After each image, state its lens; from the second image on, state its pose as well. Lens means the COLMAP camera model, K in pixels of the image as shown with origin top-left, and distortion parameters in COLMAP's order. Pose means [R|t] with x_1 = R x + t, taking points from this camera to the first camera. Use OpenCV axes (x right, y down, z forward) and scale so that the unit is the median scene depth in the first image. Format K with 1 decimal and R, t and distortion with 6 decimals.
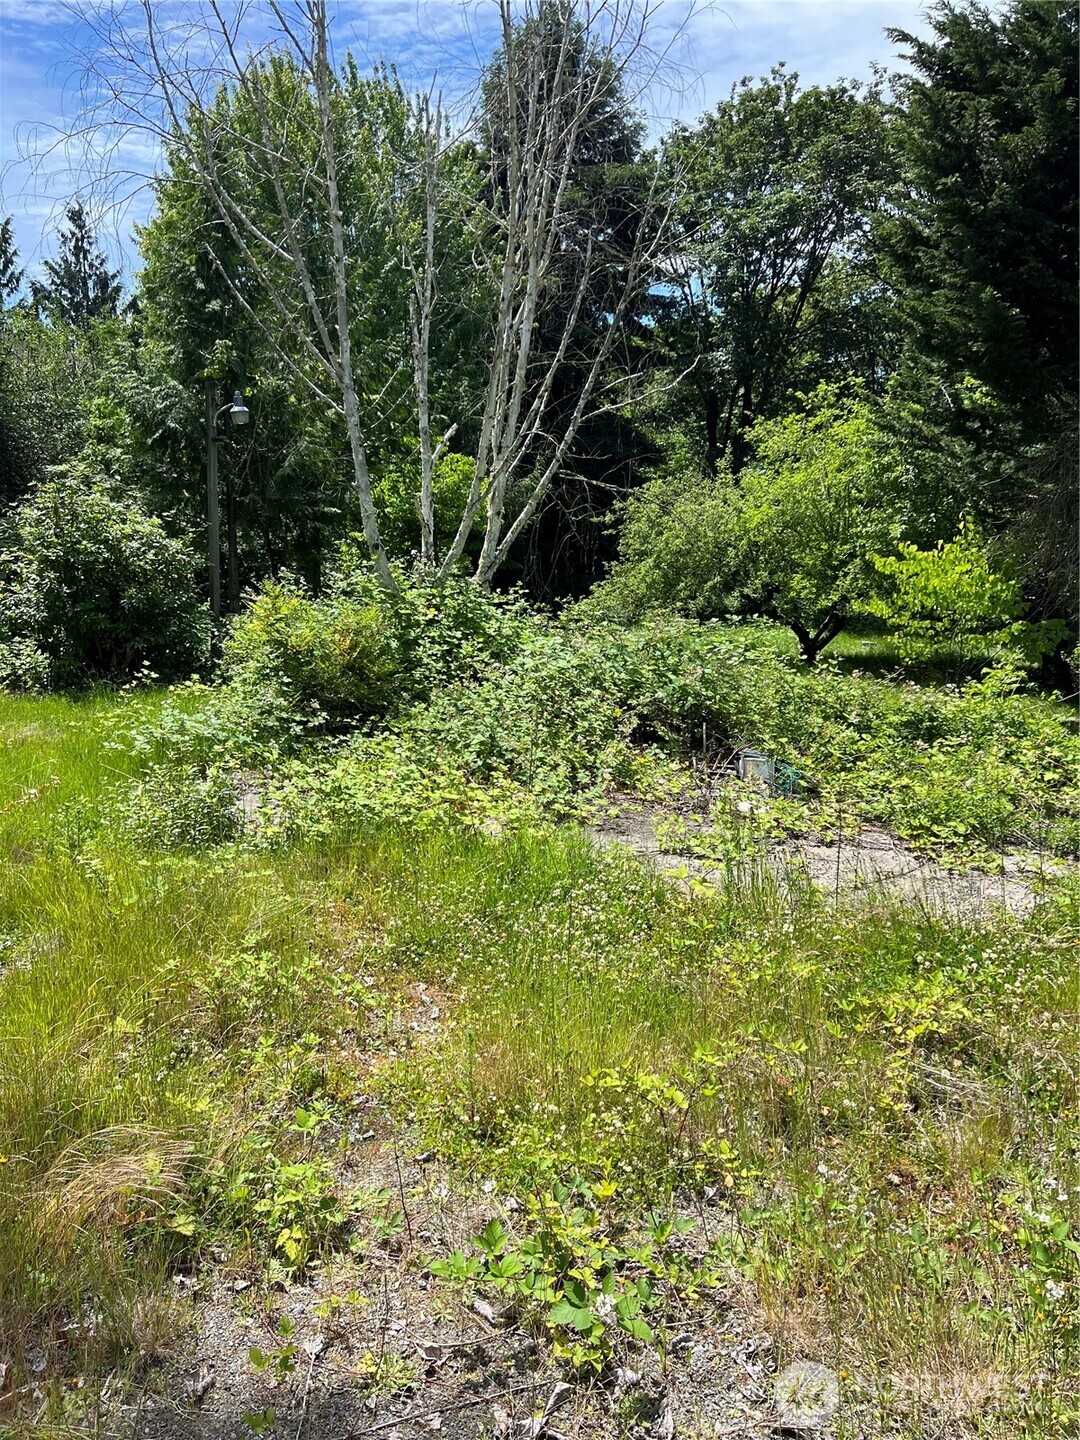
lens RADIAL K [[1125.6, 0, 523.4], [0, 1125.6, 726.2], [0, 0, 1]] dist [0.139493, -0.334471]
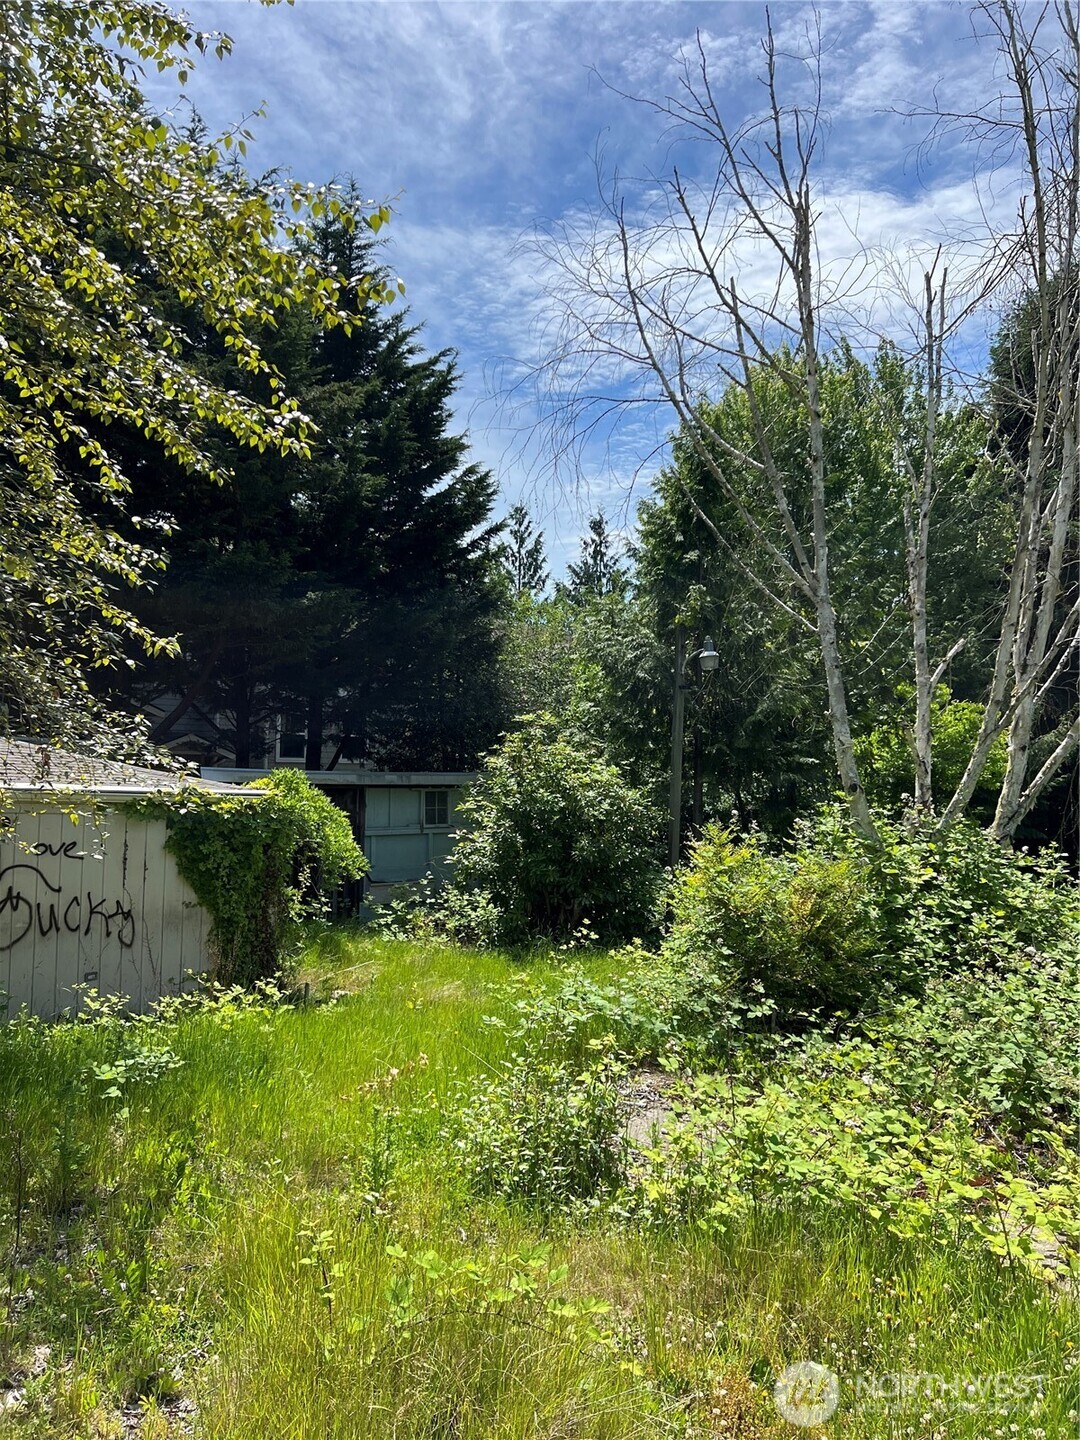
lens RADIAL K [[1125.6, 0, 523.4], [0, 1125.6, 726.2], [0, 0, 1]] dist [0.139493, -0.334471]
pose [[0.912373, -0.012391, -0.409172, -0.015756], [-0.085070, 0.971981, -0.219124, -0.007706], [0.400423, 0.234731, 0.885755, 0.202394]]
